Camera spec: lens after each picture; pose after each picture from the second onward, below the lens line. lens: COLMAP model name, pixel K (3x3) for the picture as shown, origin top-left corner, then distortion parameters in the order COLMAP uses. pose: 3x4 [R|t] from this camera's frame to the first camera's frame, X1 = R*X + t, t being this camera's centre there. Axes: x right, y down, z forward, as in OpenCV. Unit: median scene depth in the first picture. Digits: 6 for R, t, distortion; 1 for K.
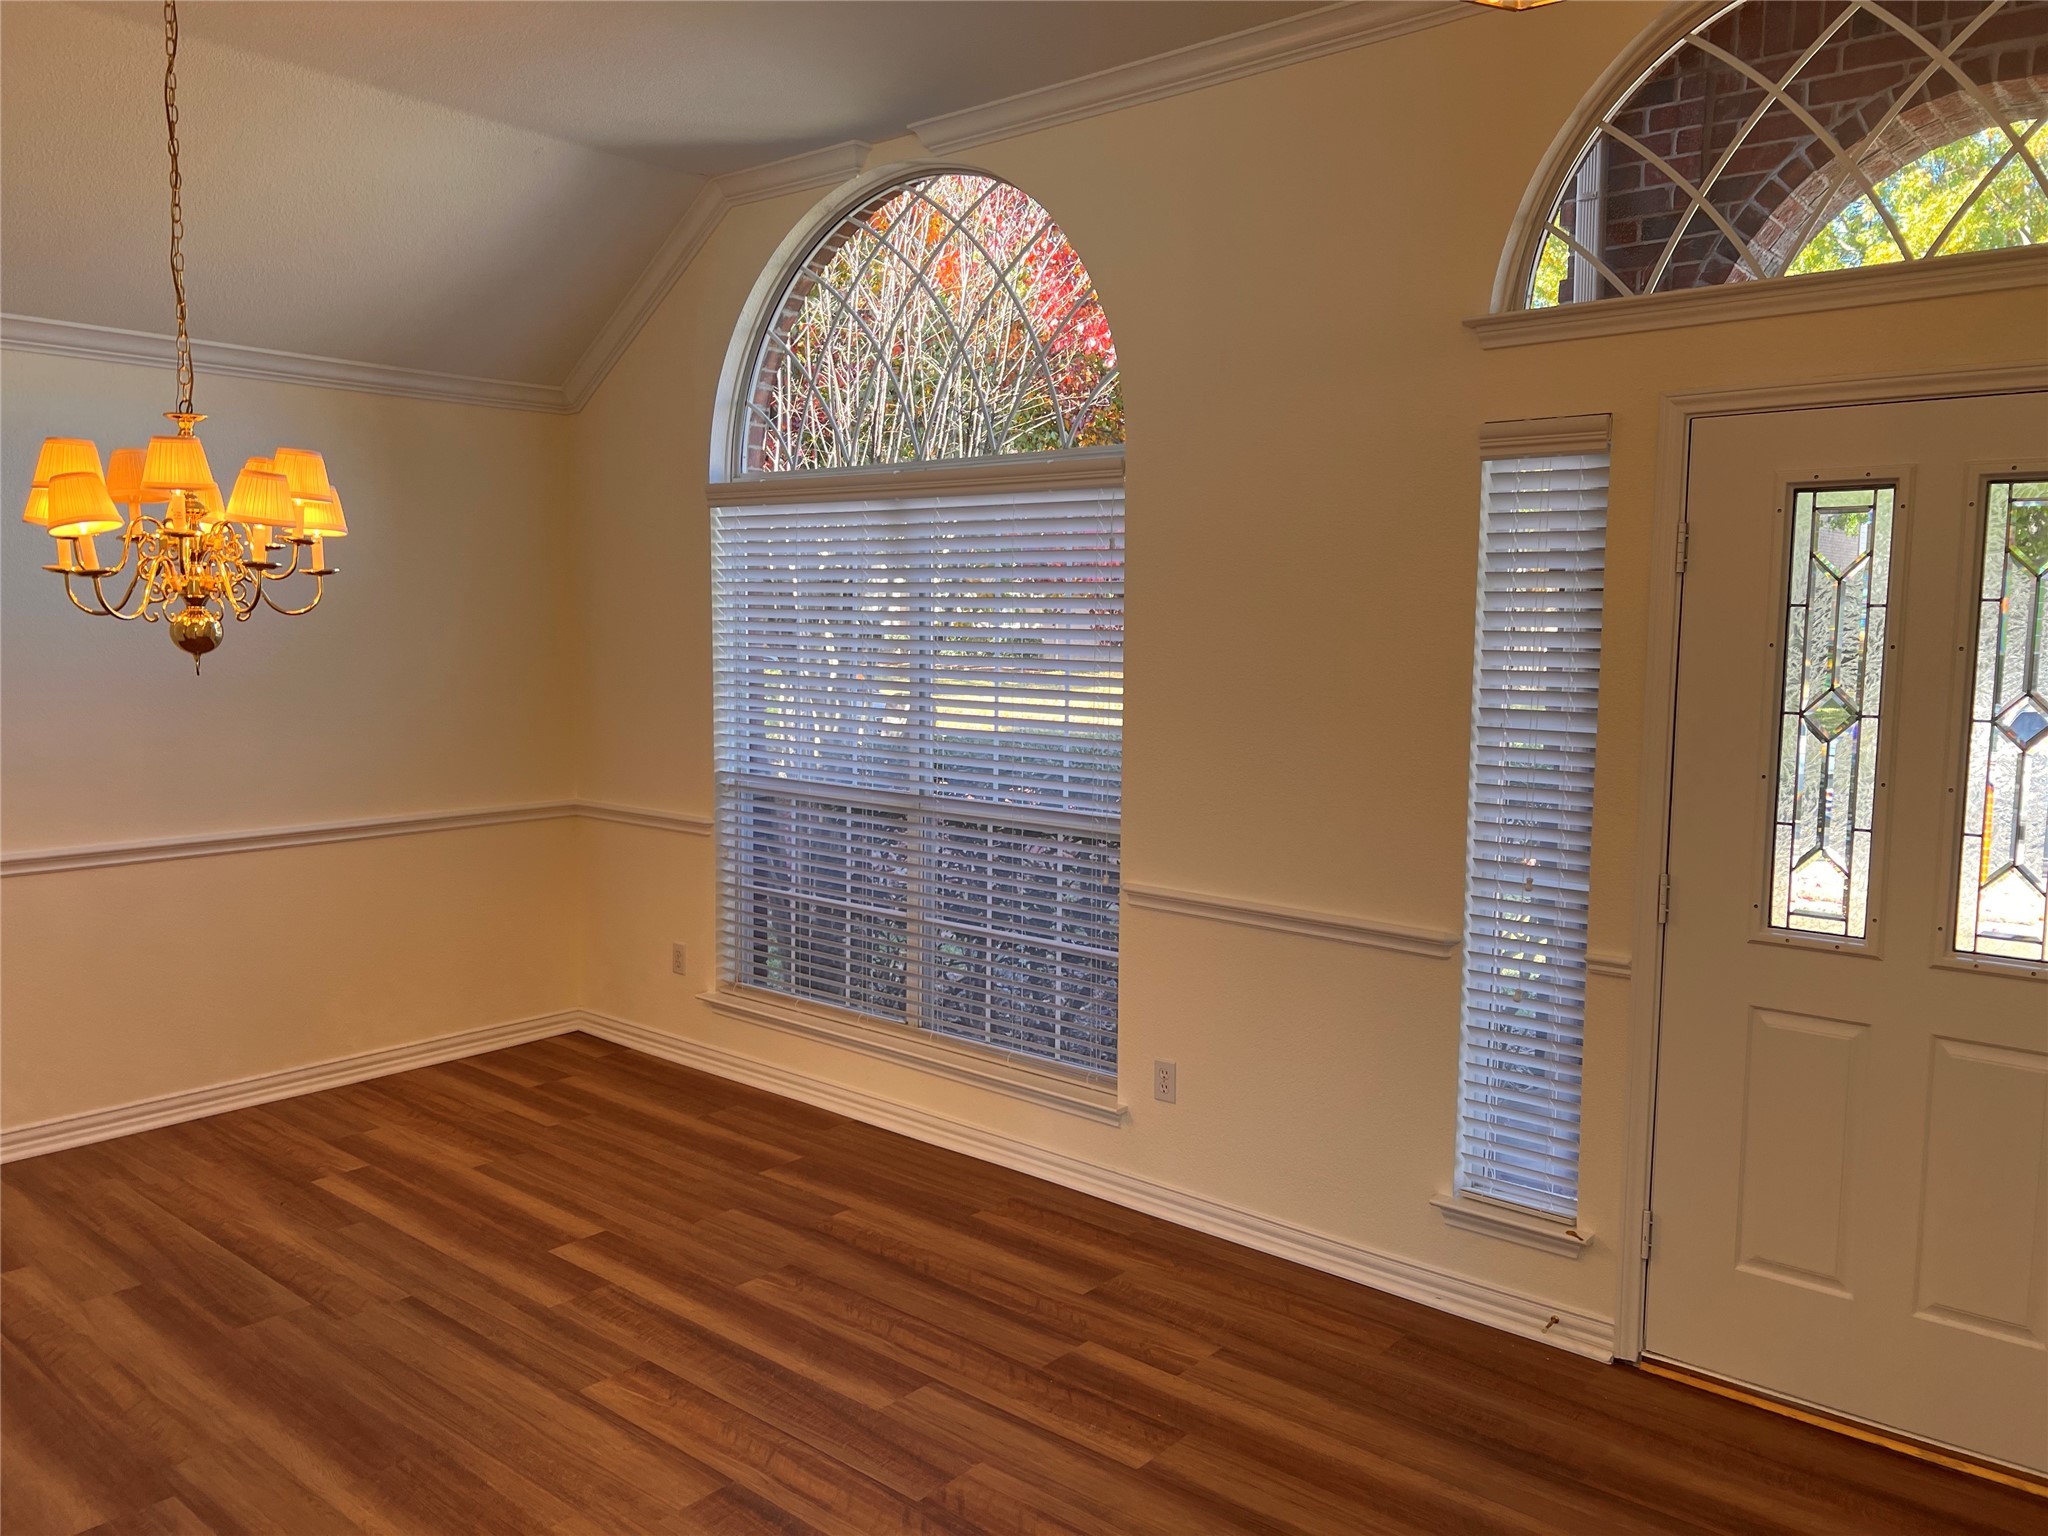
lens RADIAL K [[1533.0, 0, 1012.0], [0, 1533.0, 752.2], [0, 0, 1]] dist [0.046457, -0.036292]
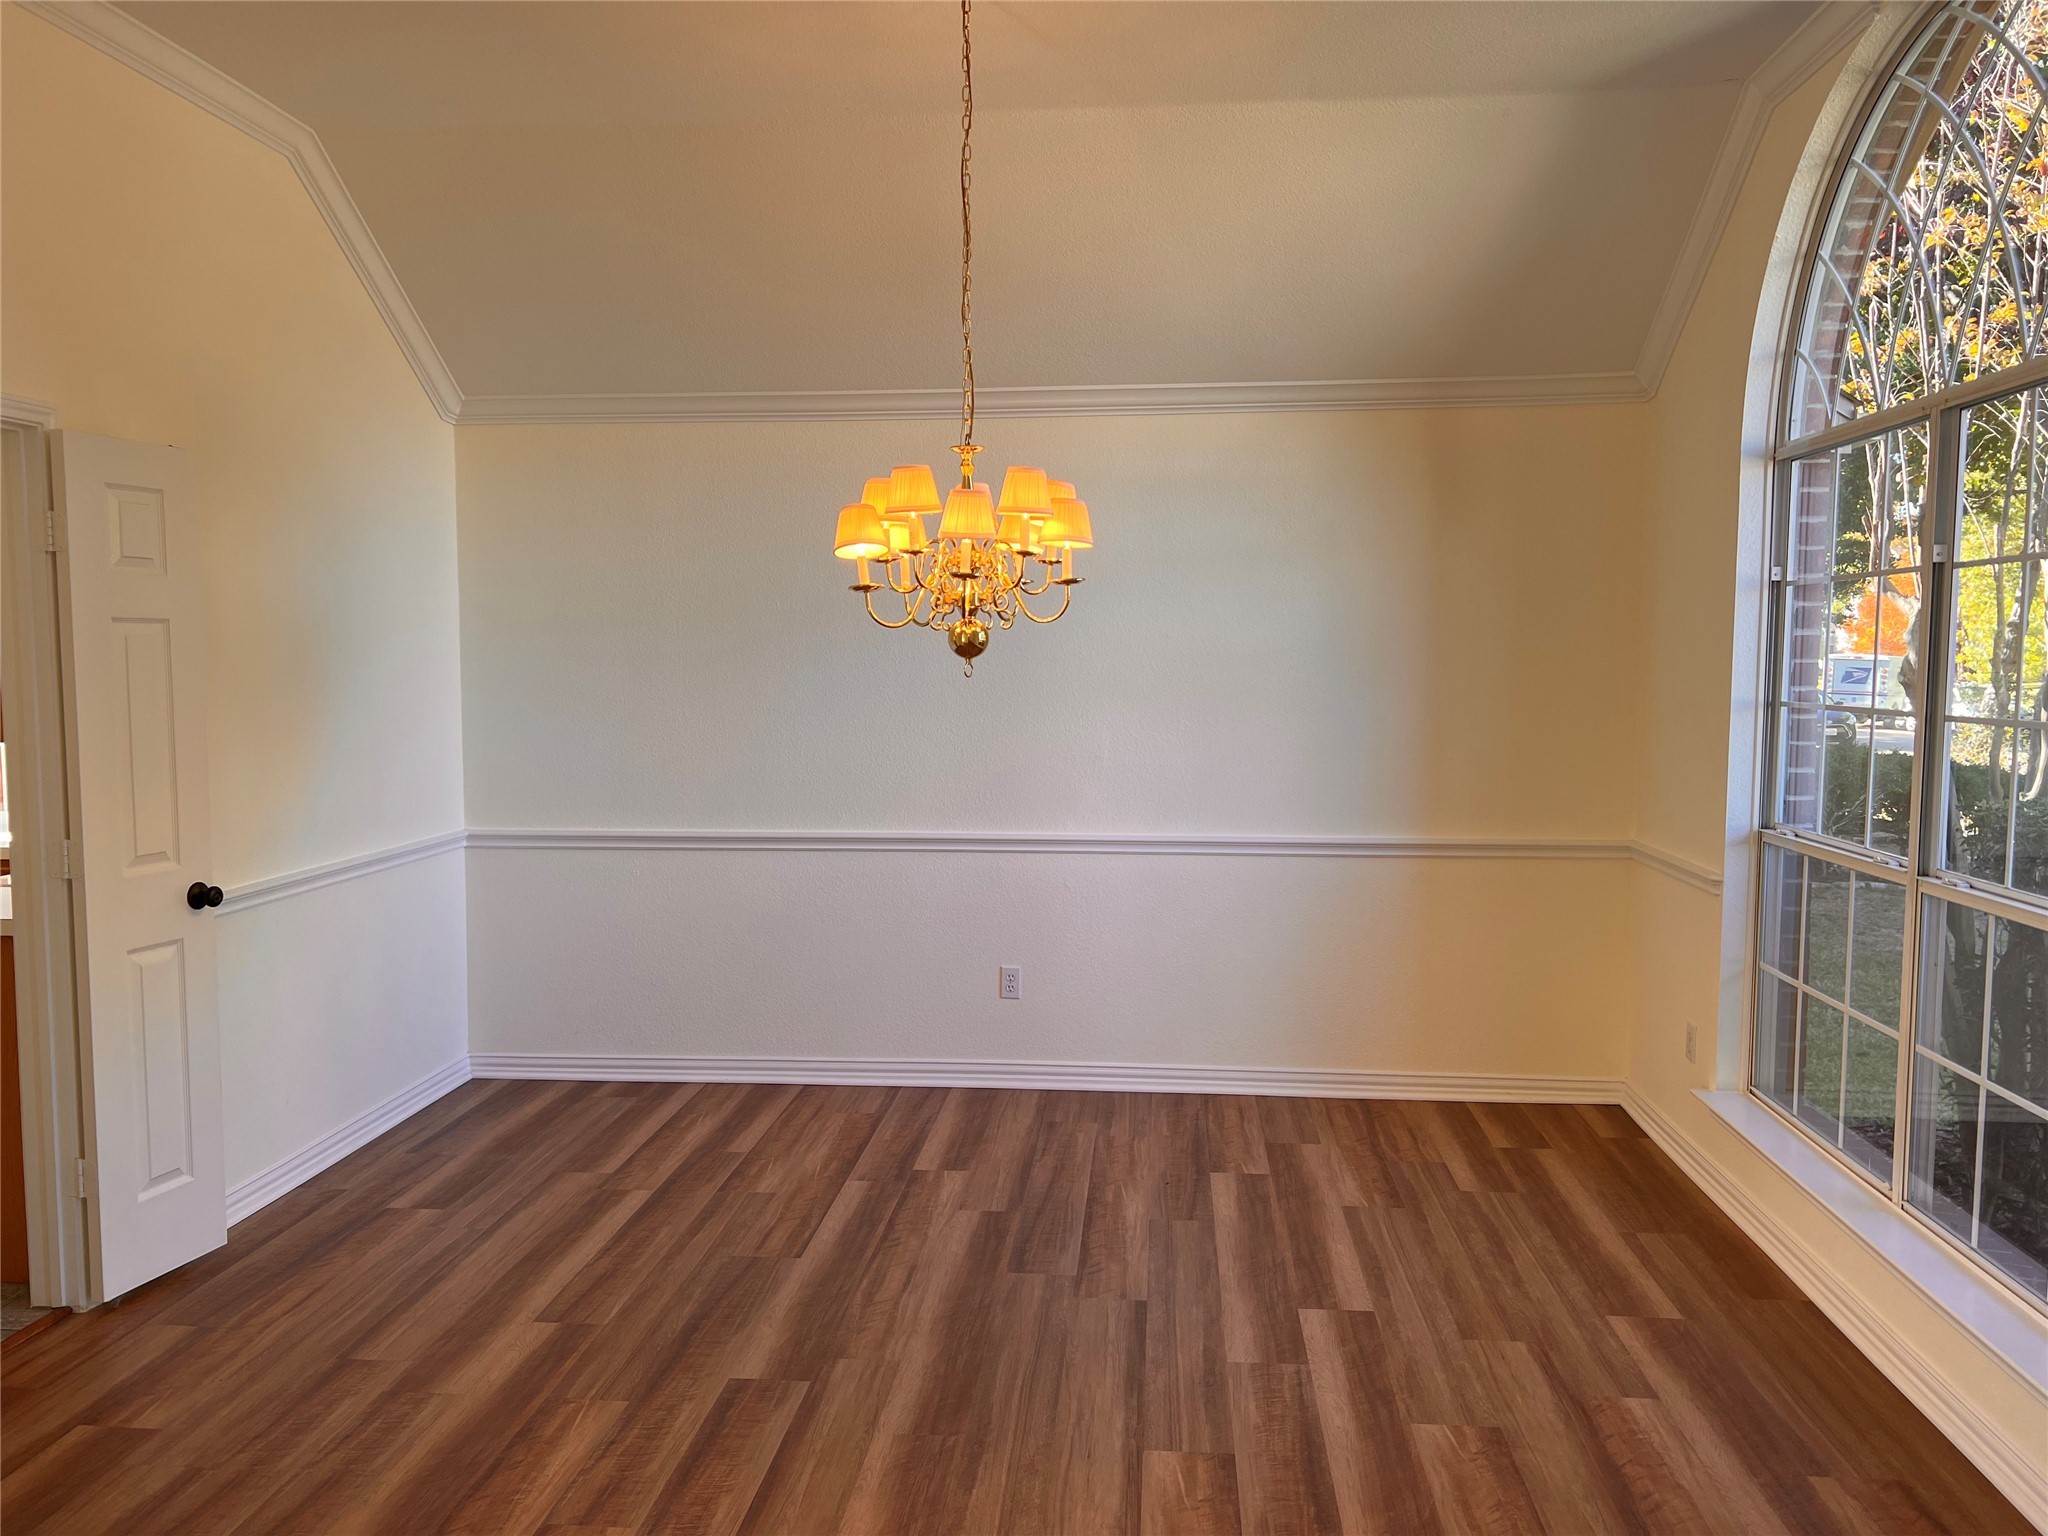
lens RADIAL K [[1533.0, 0, 1039.7], [0, 1533.0, 761.5], [0, 0, 1]] dist [0.046457, -0.036292]
pose [[0.591836, 0.049821, -0.804517, 0.331791], [-0.066059, 0.997729, 0.013189, -0.005198], [0.803347, 0.045340, 0.593783, 0.311889]]
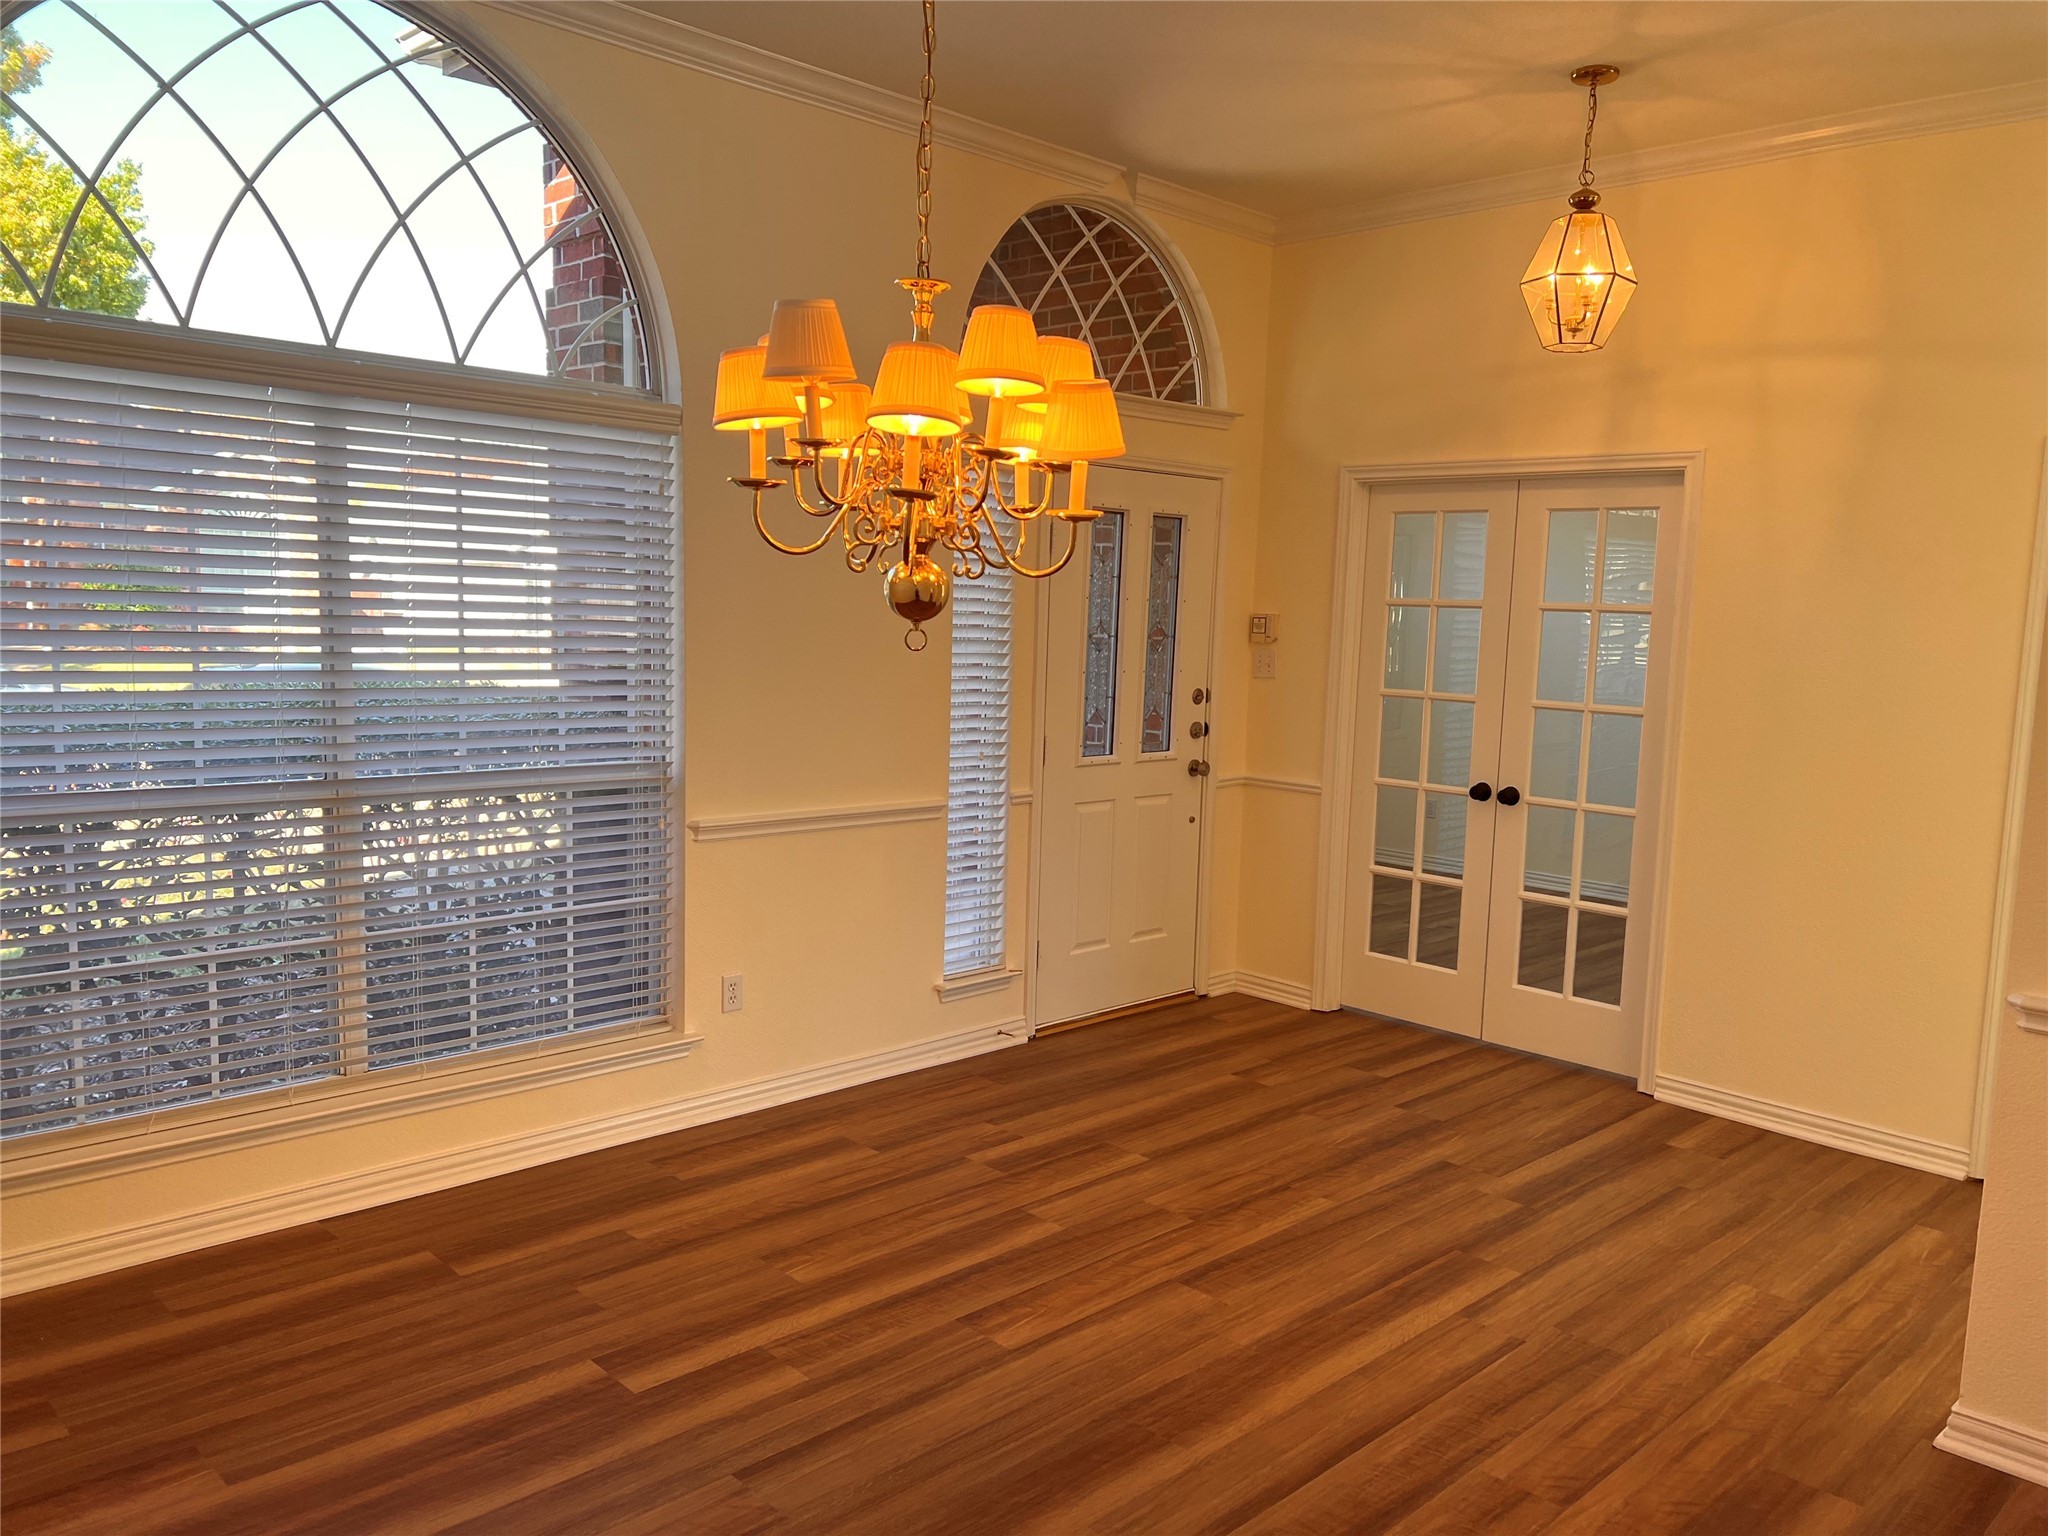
lens RADIAL K [[1533.0, 0, 1018.4], [0, 1533.0, 779.7], [0, 0, 1]] dist [0.046457, -0.036292]
pose [[0.088571, -0.123648, 0.988366, -0.997163], [0.054623, 0.991375, 0.119130, -0.059044], [-0.994571, 0.043436, 0.094561, 0.721489]]
